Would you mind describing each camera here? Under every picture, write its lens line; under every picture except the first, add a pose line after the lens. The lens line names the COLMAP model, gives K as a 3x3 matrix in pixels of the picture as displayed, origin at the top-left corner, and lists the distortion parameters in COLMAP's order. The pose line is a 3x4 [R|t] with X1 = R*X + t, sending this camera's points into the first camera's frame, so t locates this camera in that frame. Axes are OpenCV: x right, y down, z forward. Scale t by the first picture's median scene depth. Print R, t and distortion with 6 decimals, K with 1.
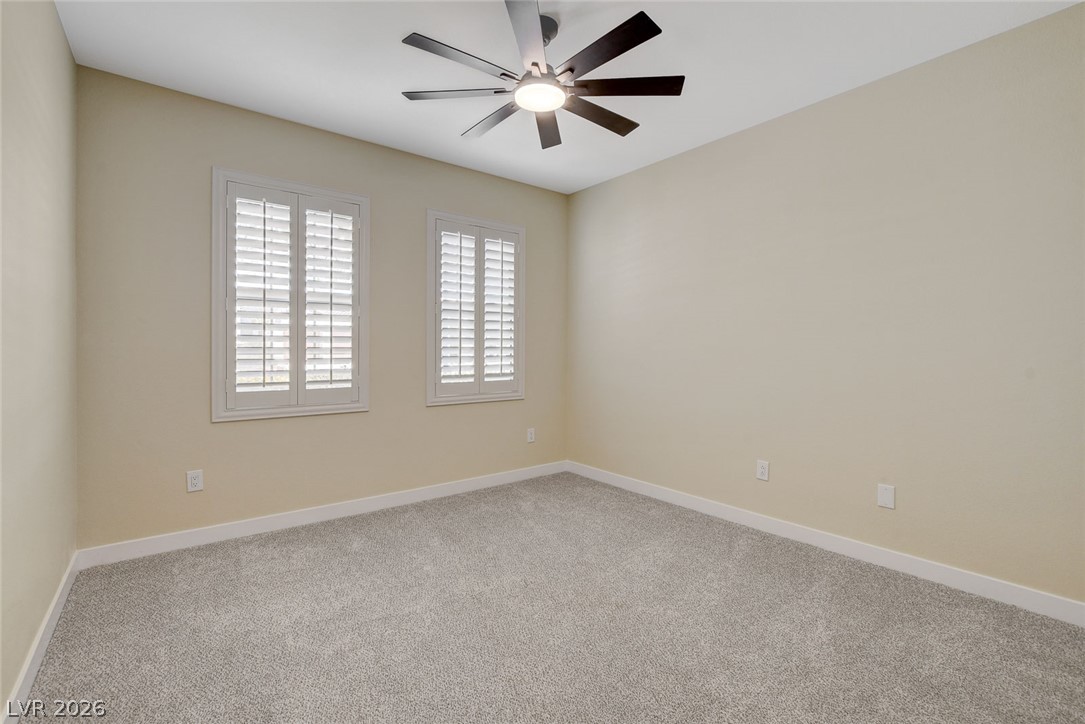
lens RADIAL K [[475.6, 0, 545.3], [0, 475.6, 367.9], [0, 0, 1]] dist [0.001270, 0.000197]
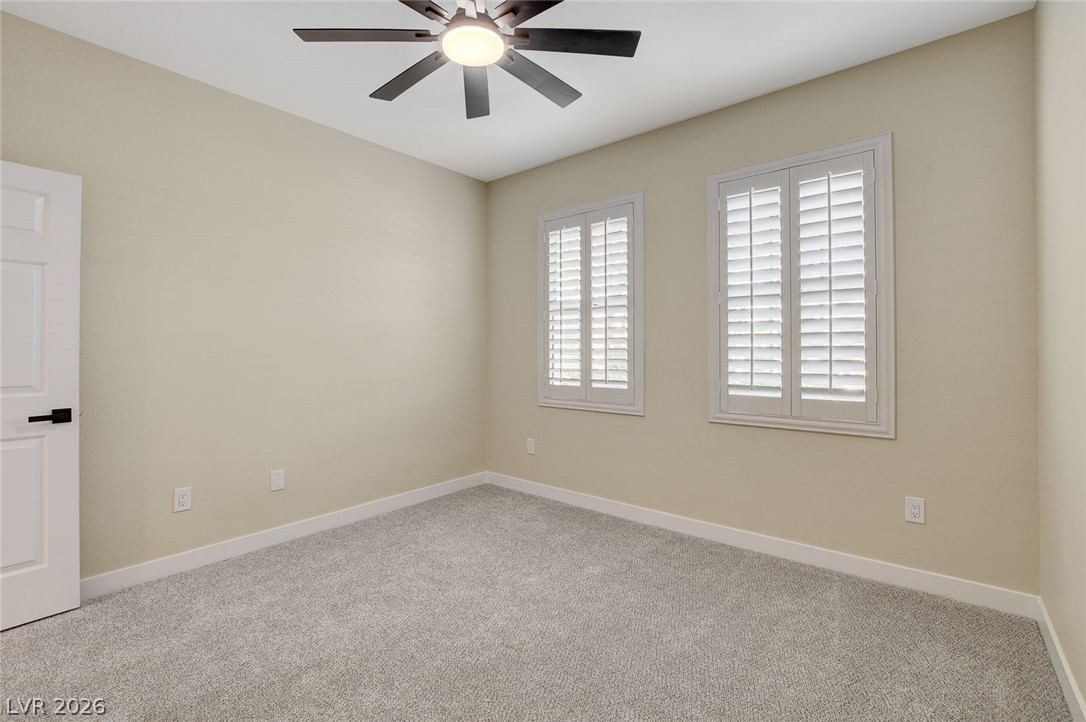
lens RADIAL K [[481.0, 0, 541.2], [0, 481.0, 357.5], [0, 0, 1]] dist [-0.025321, 0.000738]
pose [[0.202532, 0.007782, -0.979245, 0.527187], [-0.037682, 0.999290, 0.000148, -0.017916], [0.978550, 0.036870, 0.202682, 0.617064]]
